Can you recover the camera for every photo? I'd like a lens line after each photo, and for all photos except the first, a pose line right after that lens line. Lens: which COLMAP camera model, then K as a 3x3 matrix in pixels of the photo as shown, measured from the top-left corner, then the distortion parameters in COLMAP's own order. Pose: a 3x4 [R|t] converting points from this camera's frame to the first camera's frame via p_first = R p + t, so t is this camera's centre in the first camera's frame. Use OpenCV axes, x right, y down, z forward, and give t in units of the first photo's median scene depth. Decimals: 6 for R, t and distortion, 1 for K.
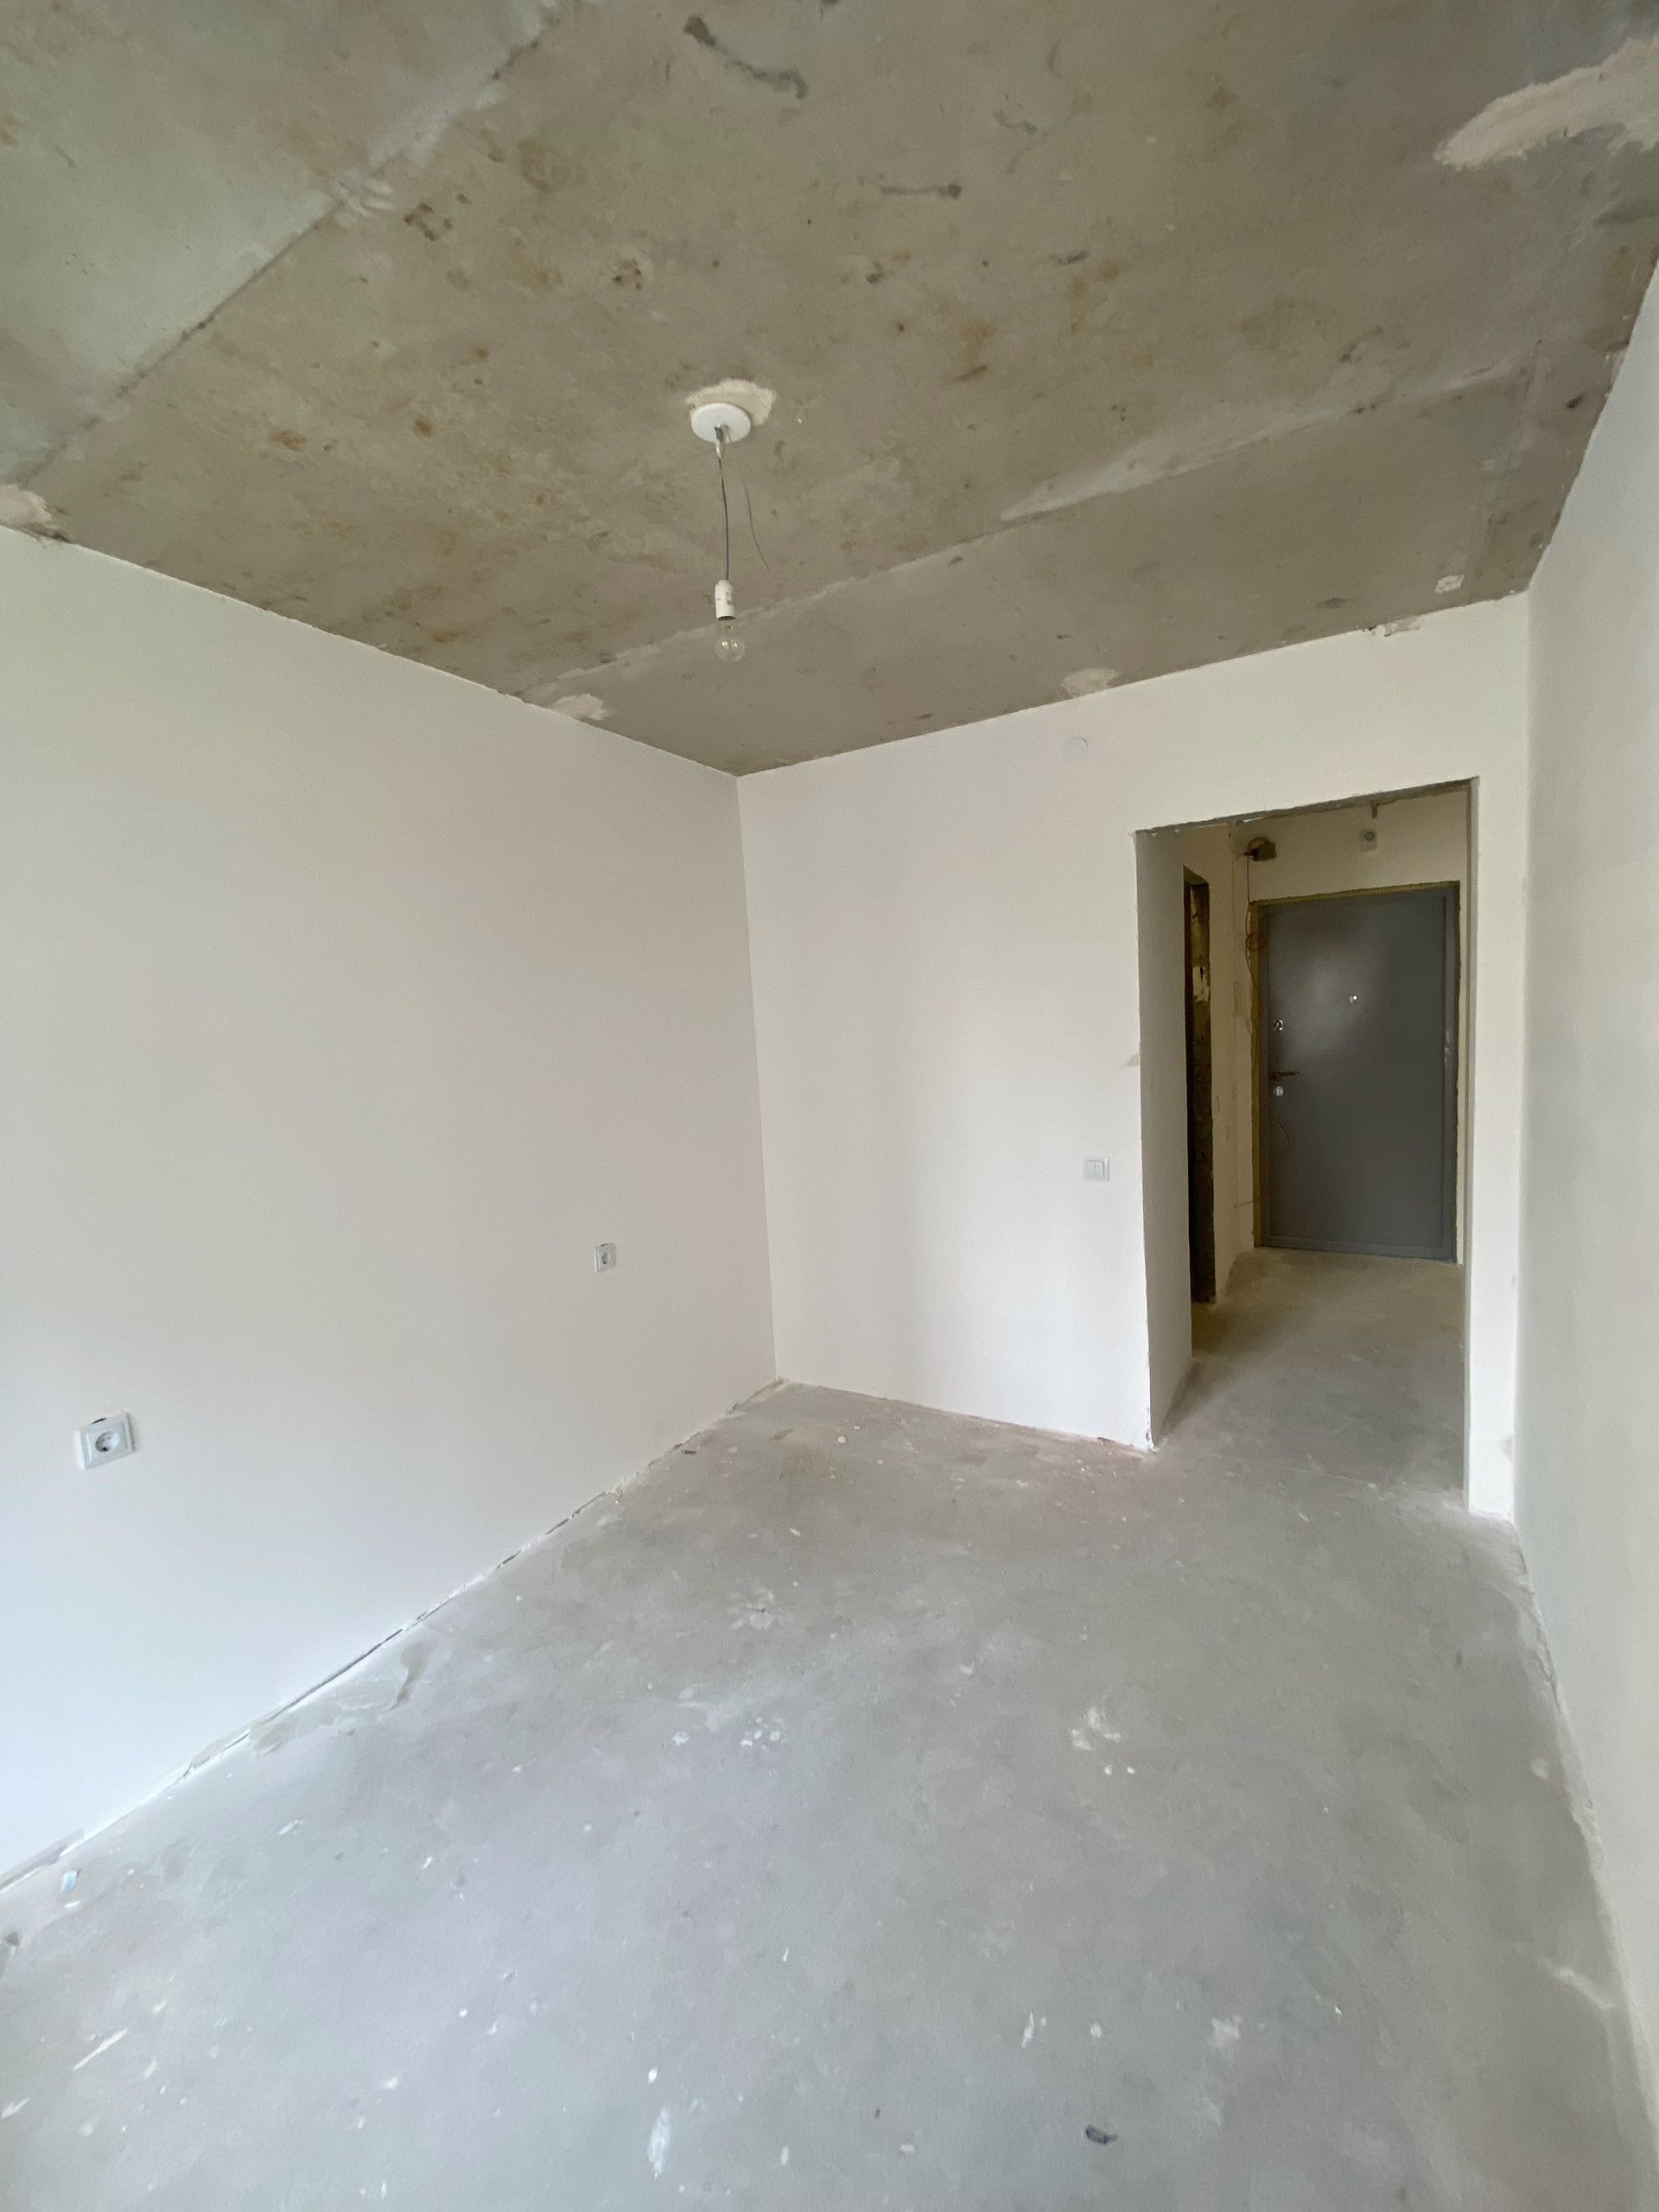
lens RADIAL K [[899.3, 0, 821.5], [0, 899.3, 1106.6], [0, 0, 1]] dist [0.024177, -0.022460]
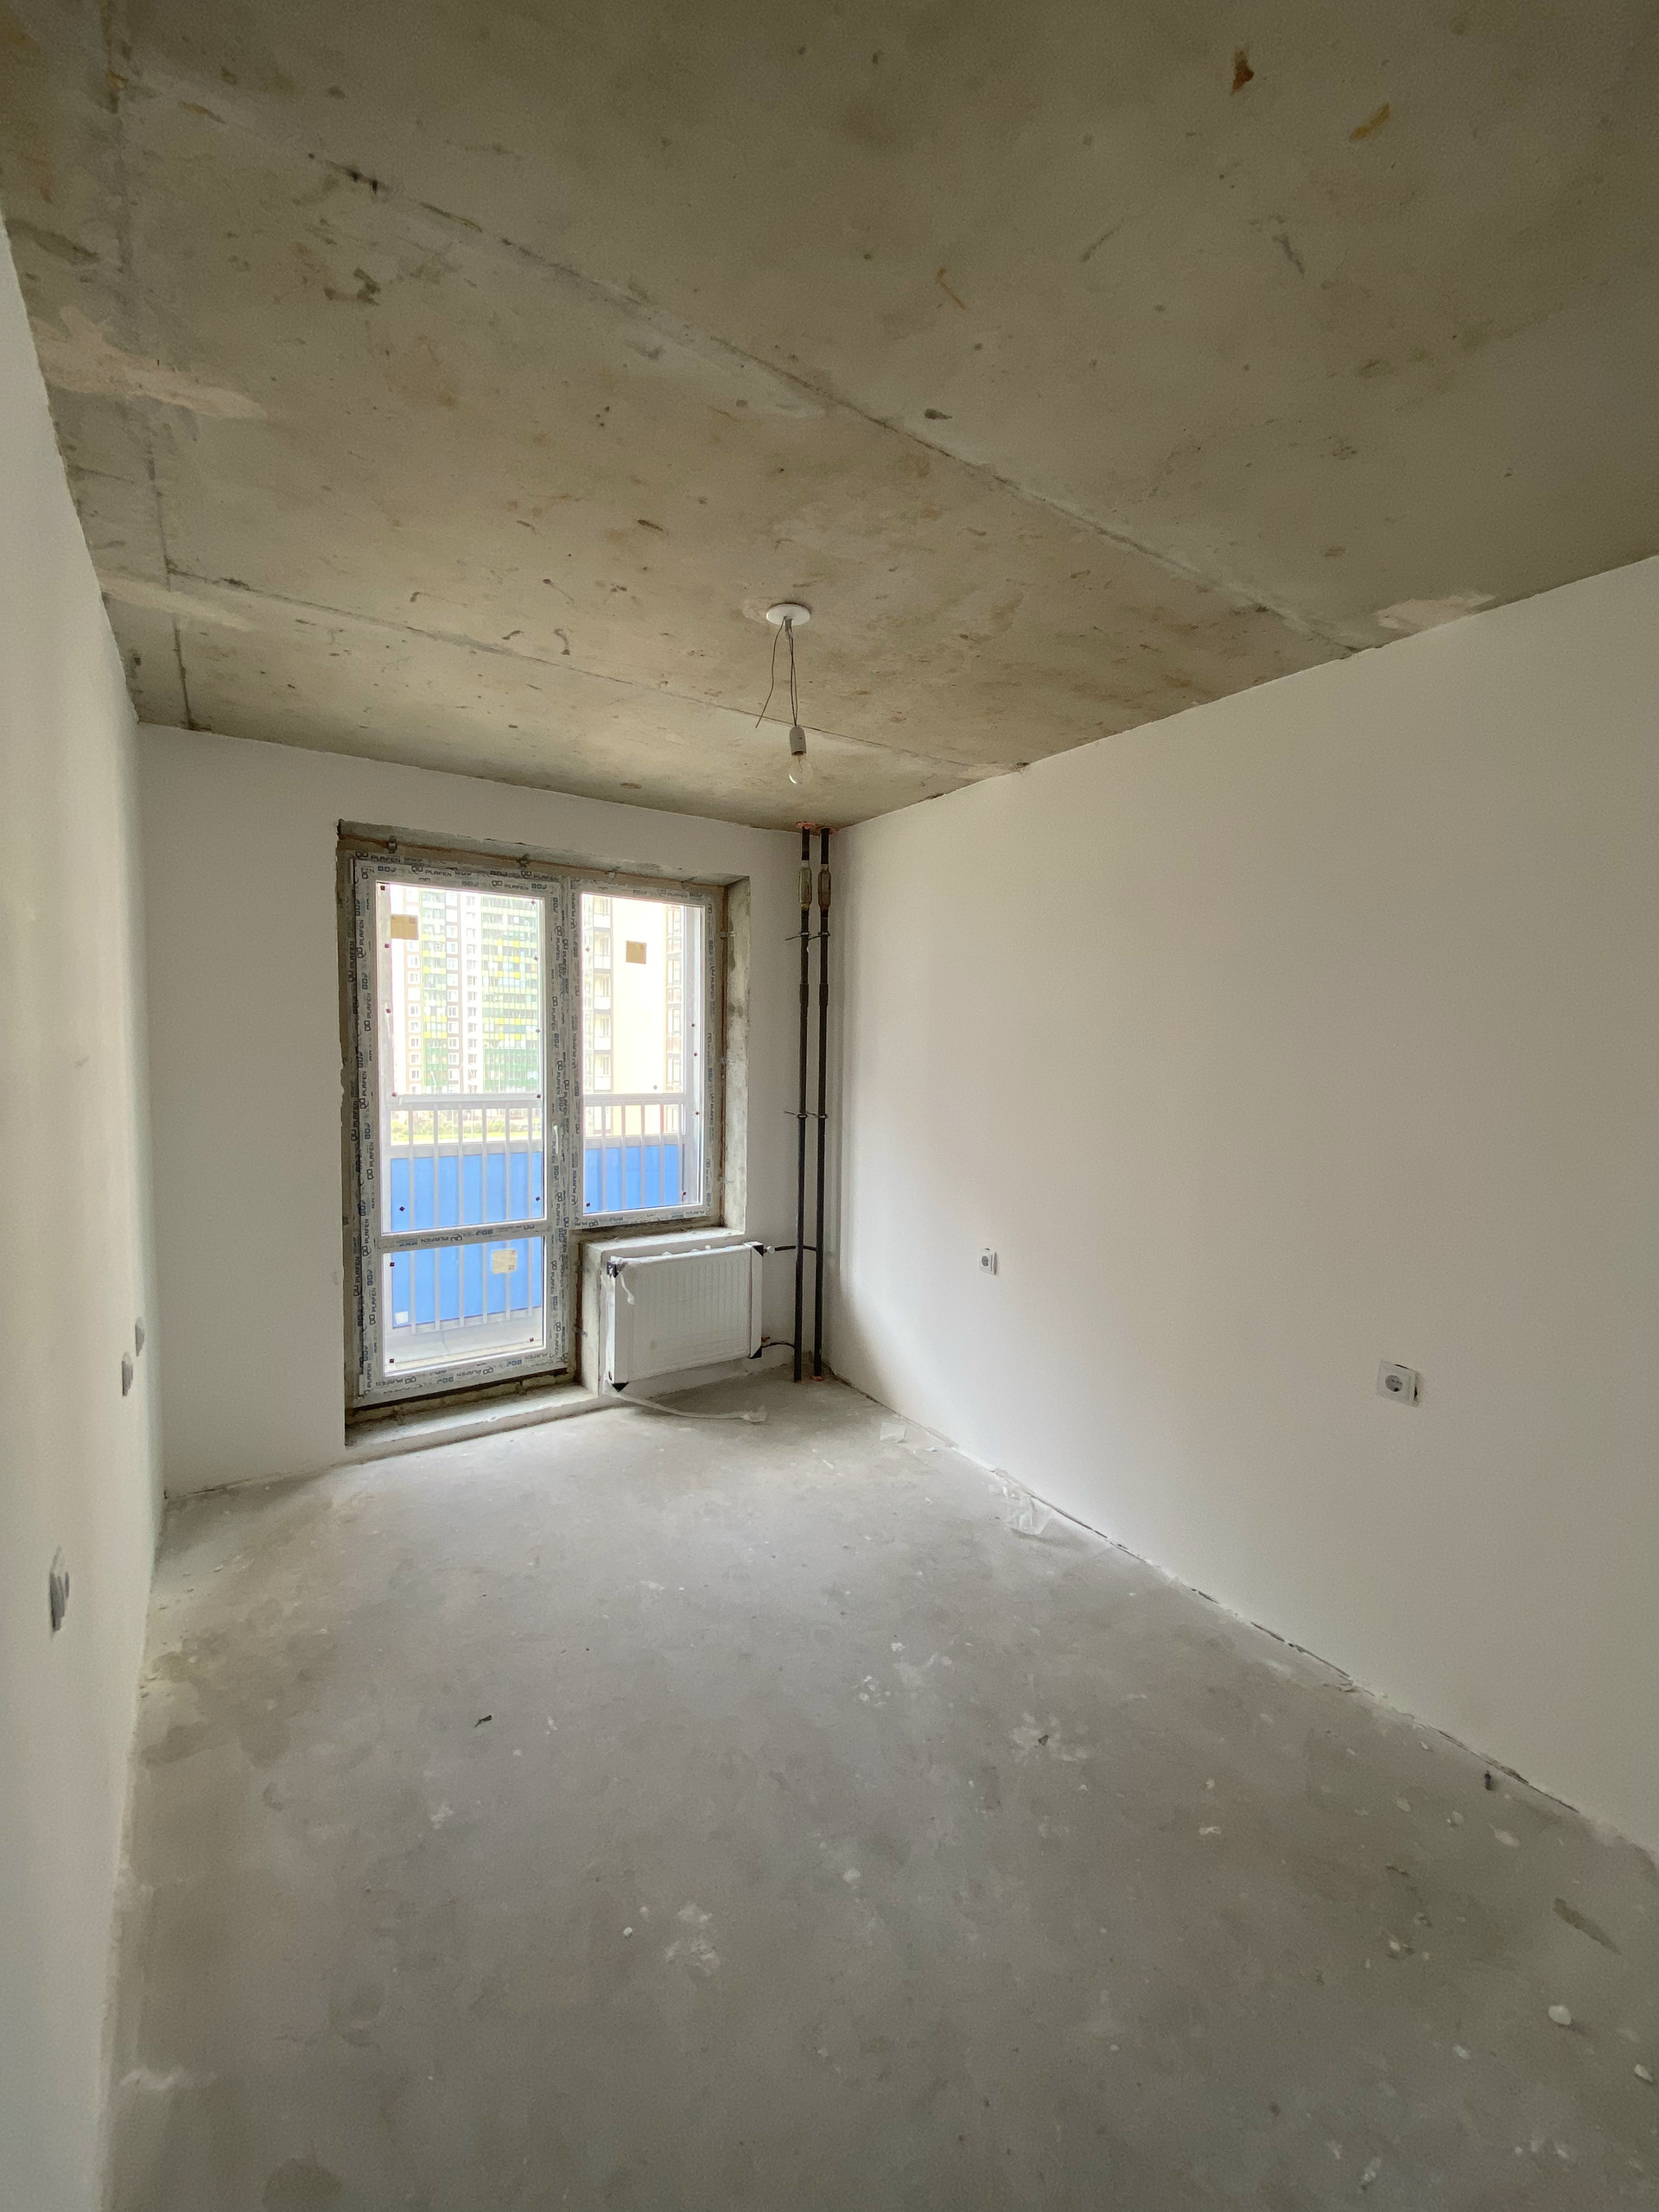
lens RADIAL K [[899.3, 0, 821.5], [0, 899.3, 1106.6], [0, 0, 1]] dist [0.024177, -0.022460]
pose [[-0.447626, 0.108659, -0.887595, 0.845320], [-0.076588, 0.984284, 0.159120, -0.186054], [0.890935, 0.139205, -0.432269, 1.277152]]
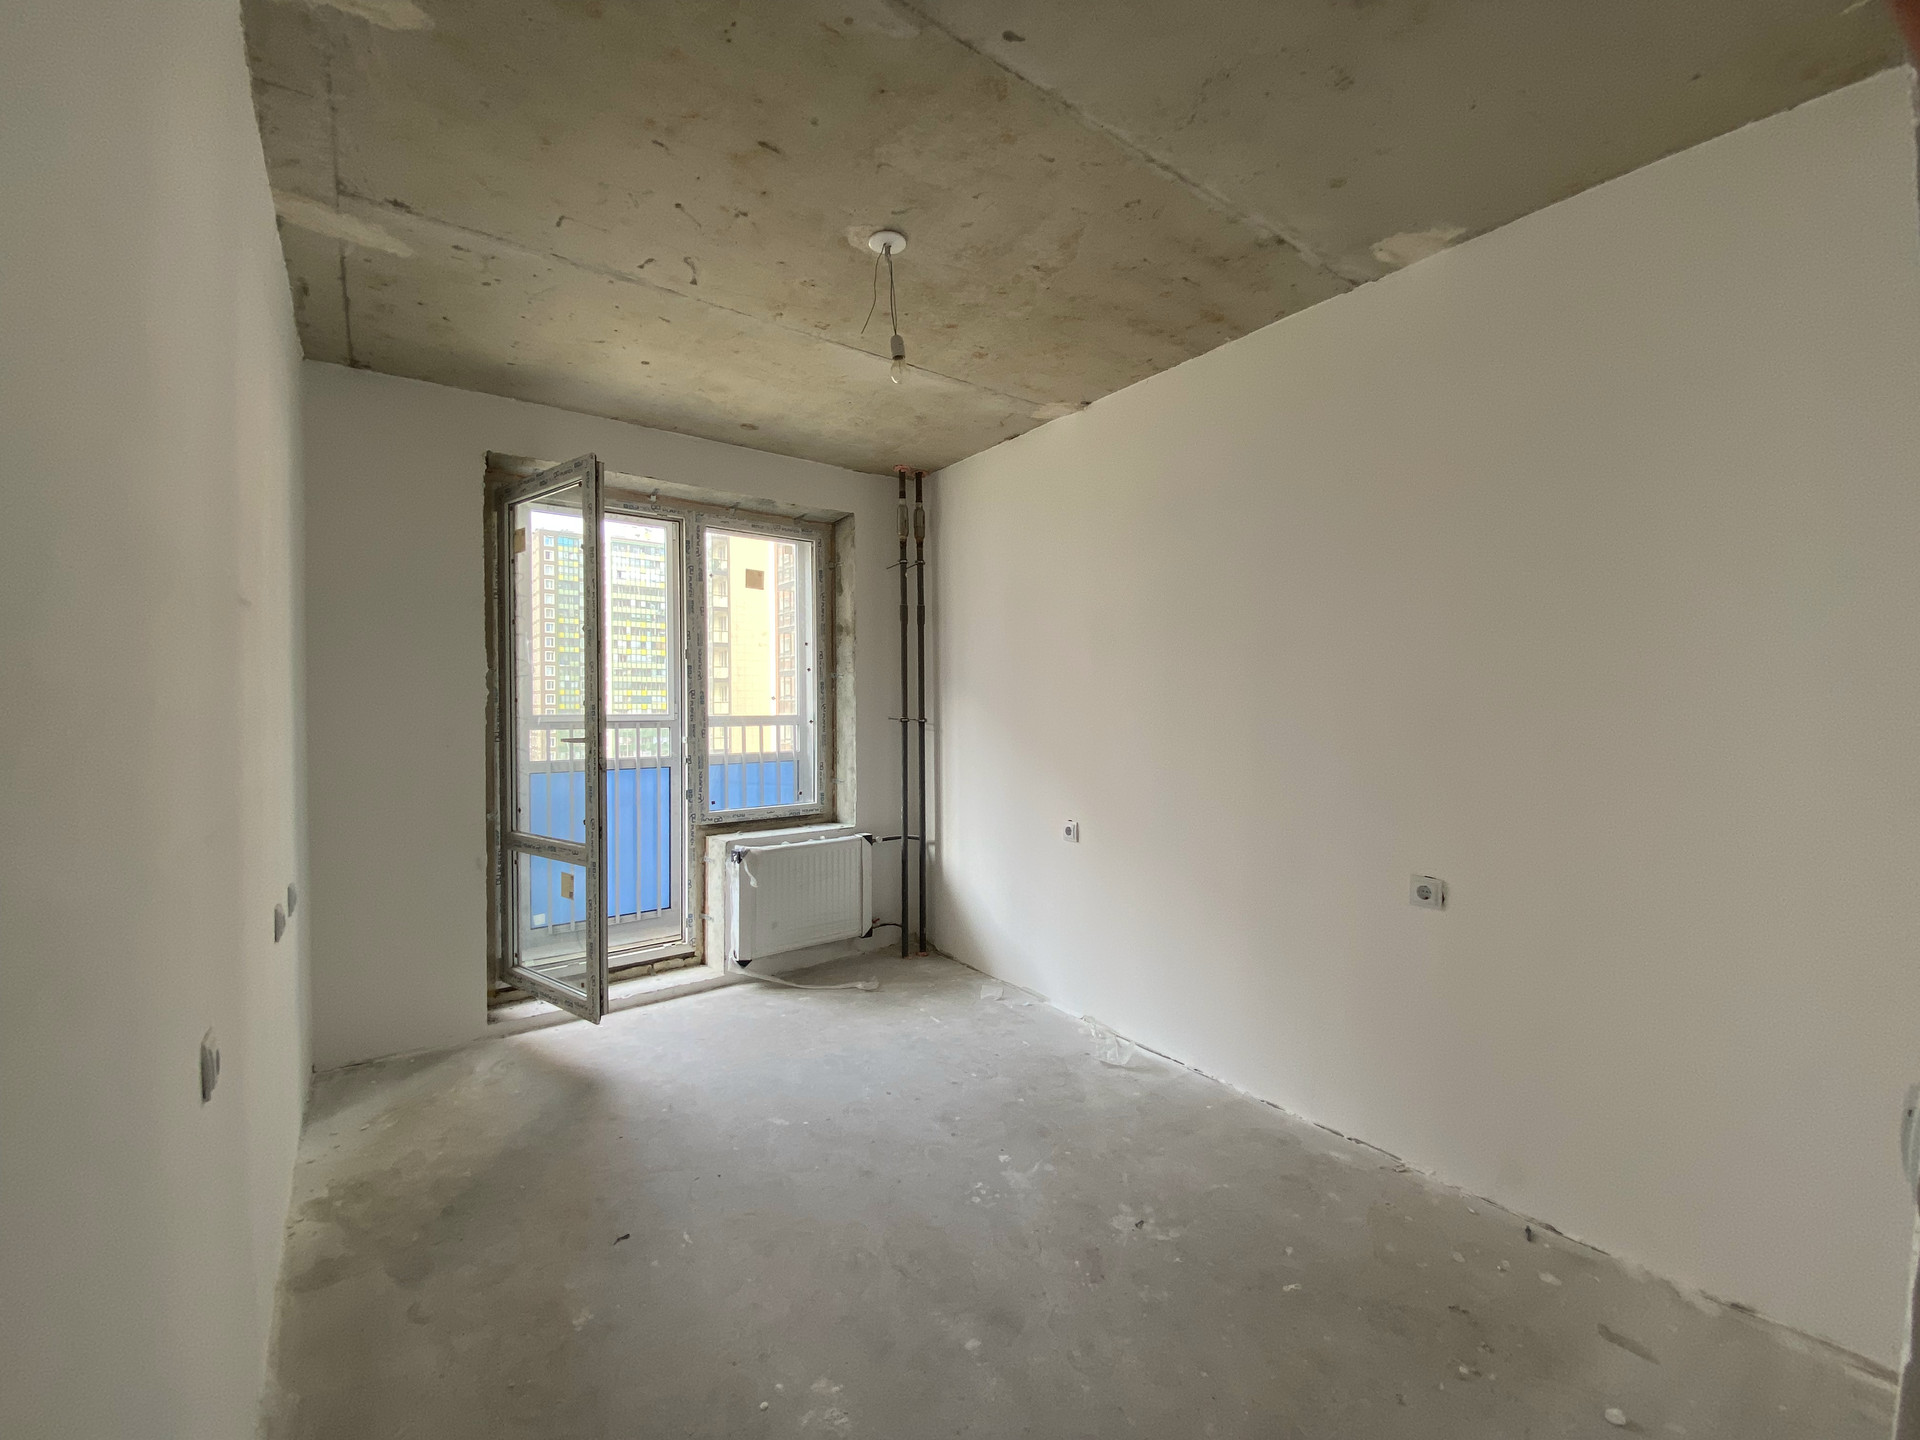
lens RADIAL K [[782.8, 0, 962.3], [0, 782.8, 713.3], [0, 0, 1]] dist [0.021976, -0.020977]
pose [[-0.391774, 0.064364, -0.917808, 0.852417], [-0.060025, 0.993637, 0.095303, -0.056127], [0.918102, 0.092429, -0.385417, 1.275029]]
